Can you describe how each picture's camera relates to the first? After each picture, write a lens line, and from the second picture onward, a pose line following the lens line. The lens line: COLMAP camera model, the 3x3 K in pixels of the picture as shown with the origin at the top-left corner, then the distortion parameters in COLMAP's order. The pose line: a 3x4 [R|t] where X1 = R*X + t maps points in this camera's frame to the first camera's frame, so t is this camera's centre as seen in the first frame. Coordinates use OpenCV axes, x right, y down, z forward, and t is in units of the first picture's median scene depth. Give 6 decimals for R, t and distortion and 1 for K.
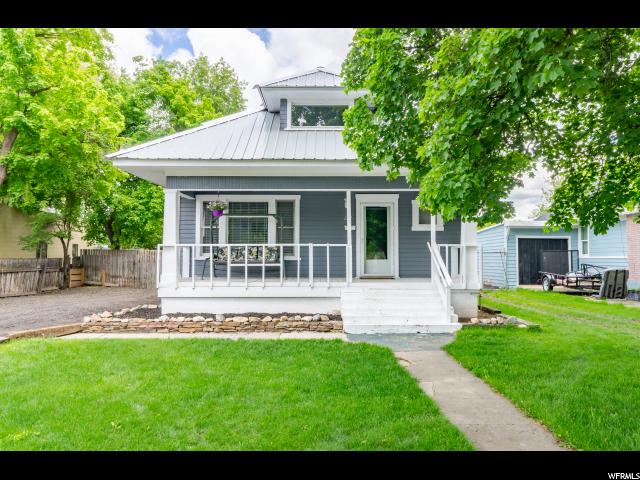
lens RADIAL K [[476.1, 0, 320.0], [0, 476.1, 240.0], [0, 0, 1]] dist [-0.008884, -0.000954]
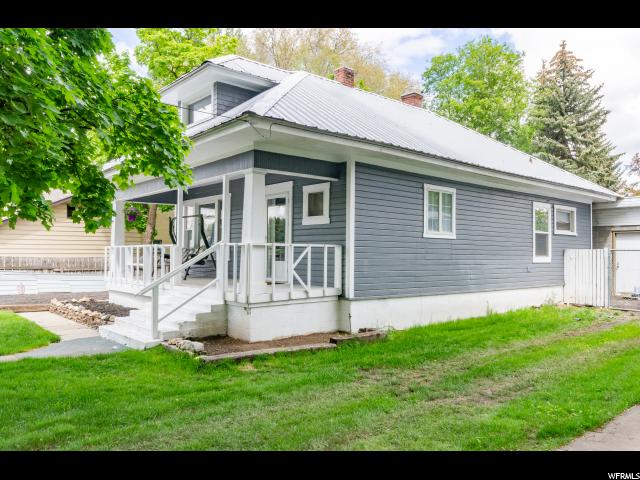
lens RADIAL K [[476.1, 0, 320.0], [0, 476.1, 240.0], [0, 0, 1]] dist [-0.008884, -0.000954]
pose [[0.657894, -0.014114, -0.752978, 0.792095], [0.014392, 0.999877, -0.006167, 0.009414], [0.752973, -0.006780, 0.658017, 0.514504]]
